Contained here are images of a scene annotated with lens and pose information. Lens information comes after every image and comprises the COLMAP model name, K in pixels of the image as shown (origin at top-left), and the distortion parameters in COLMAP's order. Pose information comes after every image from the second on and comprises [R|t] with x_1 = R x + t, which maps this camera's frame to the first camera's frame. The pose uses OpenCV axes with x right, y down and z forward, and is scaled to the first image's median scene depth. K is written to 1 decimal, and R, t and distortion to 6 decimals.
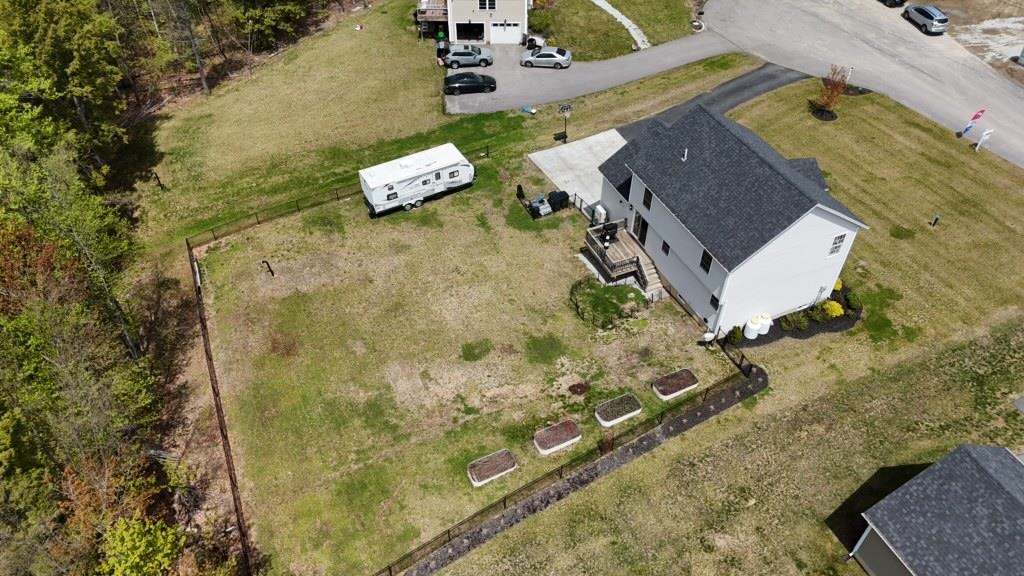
lens RADIAL K [[752.0, 0, 512.2], [0, 752.0, 289.4], [0, 0, 1]] dist [0.079642, -0.083339]
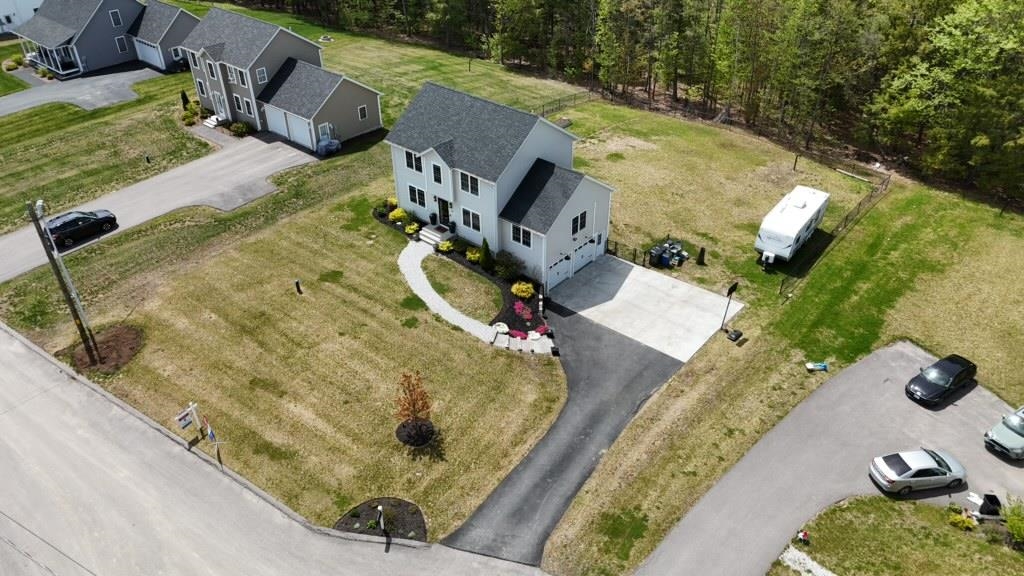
lens RADIAL K [[752.0, 0, 512.2], [0, 752.0, 289.4], [0, 0, 1]] dist [0.079642, -0.083339]
pose [[-0.903441, 0.249358, -0.348733, 0.618806], [-0.294090, 0.231401, 0.927343, -1.013543], [0.311938, 0.940358, -0.135724, 1.173196]]
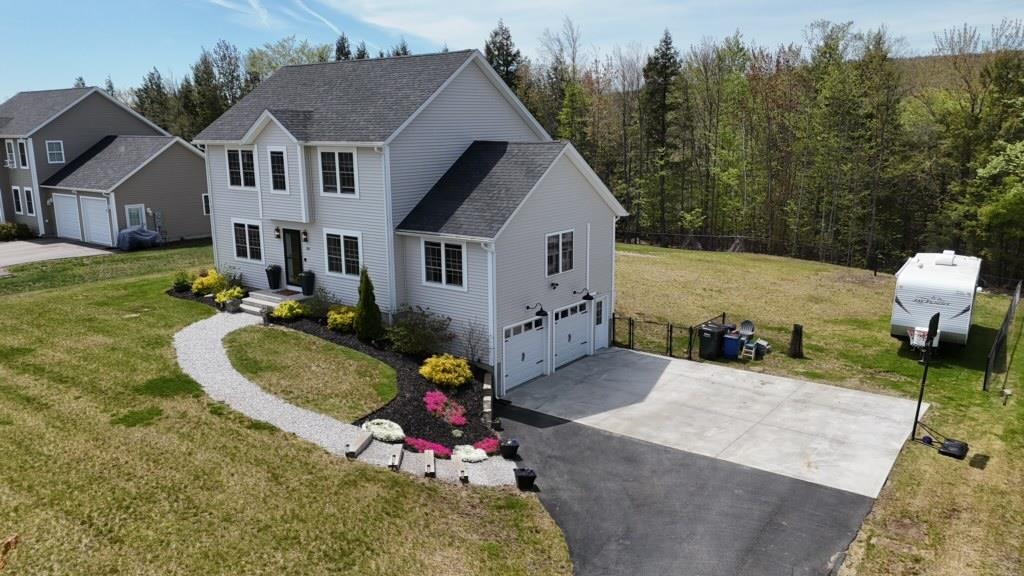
lens RADIAL K [[752.0, 0, 512.2], [0, 752.0, 289.4], [0, 0, 1]] dist [0.079642, -0.083339]
pose [[-0.873993, 0.104617, -0.474543, 0.440224], [-0.335610, 0.576283, 0.745160, -0.494815], [0.351428, 0.810526, -0.468557, 1.222337]]
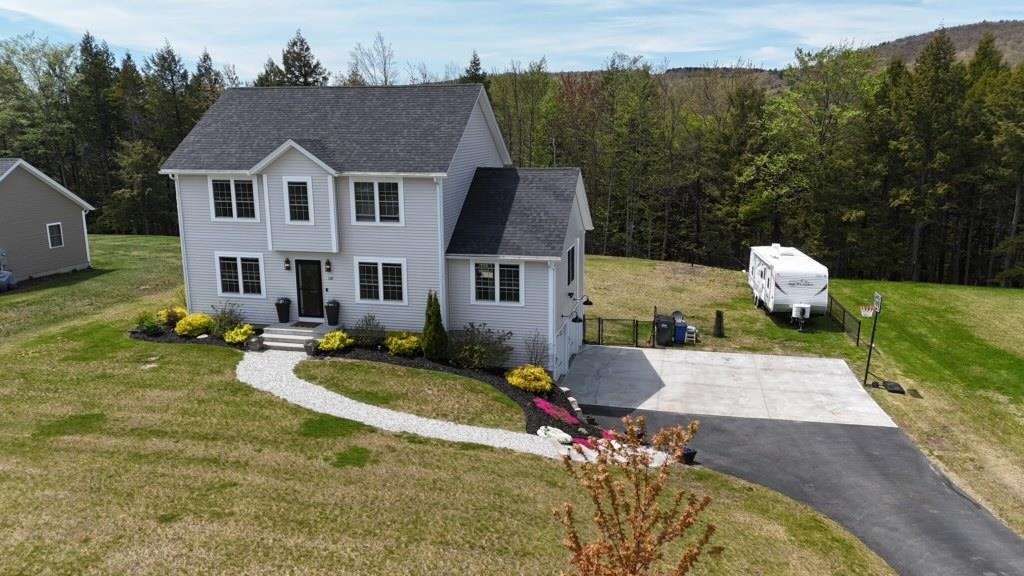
lens RADIAL K [[752.0, 0, 512.2], [0, 752.0, 289.4], [0, 0, 1]] dist [0.079642, -0.083339]
pose [[-0.606251, 0.163580, -0.778269, 0.635697], [-0.553115, 0.616430, 0.560426, -0.430695], [0.571423, 0.770231, -0.283233, 1.131475]]
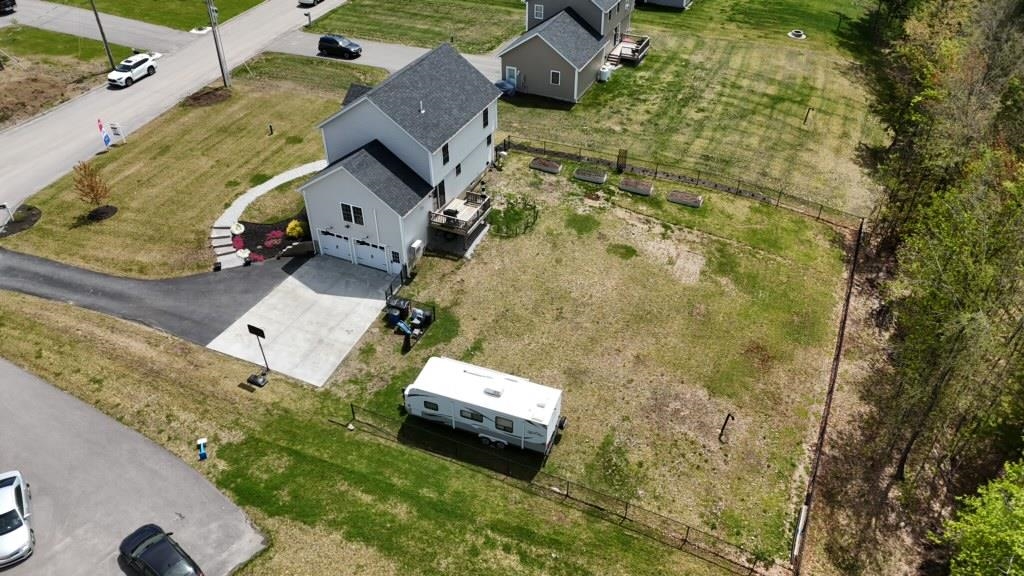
lens RADIAL K [[752.0, 0, 512.2], [0, 752.0, 289.4], [0, 0, 1]] dist [0.079642, -0.083339]
pose [[-0.665673, -0.455892, 0.590798, -0.548405], [0.522838, 0.279973, 0.805143, -0.784251], [-0.532466, 0.844854, 0.051987, 0.911791]]
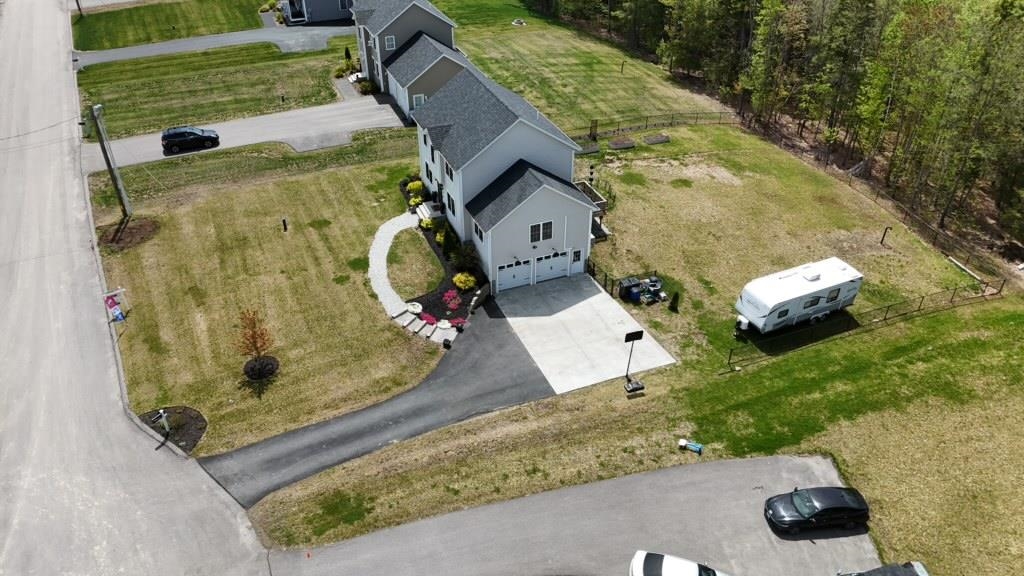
lens RADIAL K [[752.0, 0, 512.2], [0, 752.0, 289.4], [0, 0, 1]] dist [0.079642, -0.083339]
pose [[-0.999408, -0.018519, 0.029009, 0.188835], [0.025042, 0.186915, 0.982057, -1.081913], [-0.023609, 0.982201, -0.186341, 1.237875]]
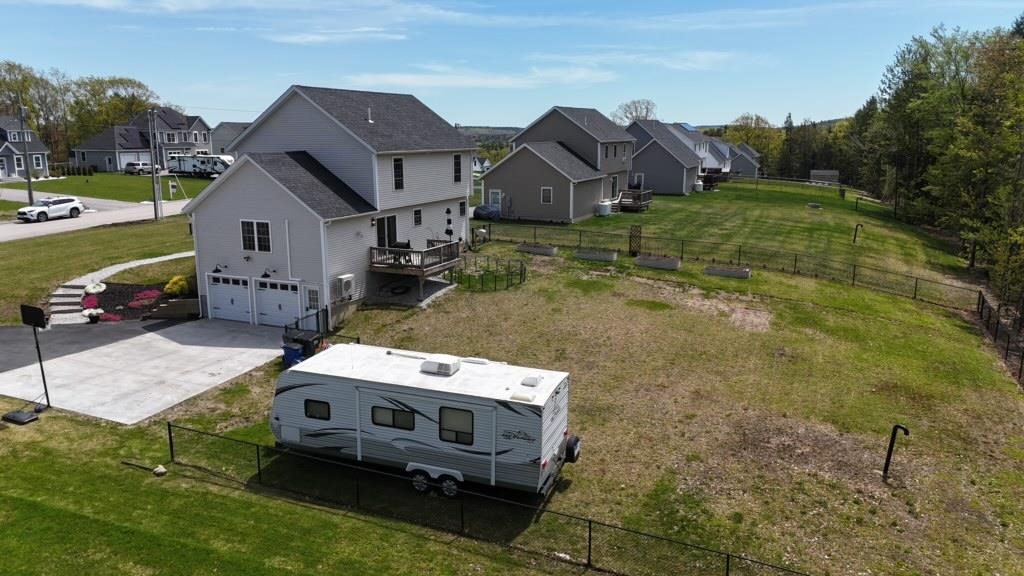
lens RADIAL K [[752.0, 0, 512.2], [0, 752.0, 289.4], [0, 0, 1]] dist [0.079642, -0.083339]
pose [[-0.669859, -0.157243, 0.725647, -0.444683], [0.517045, 0.602618, 0.607878, -0.412582], [-0.532872, 0.782385, -0.322368, 1.115651]]
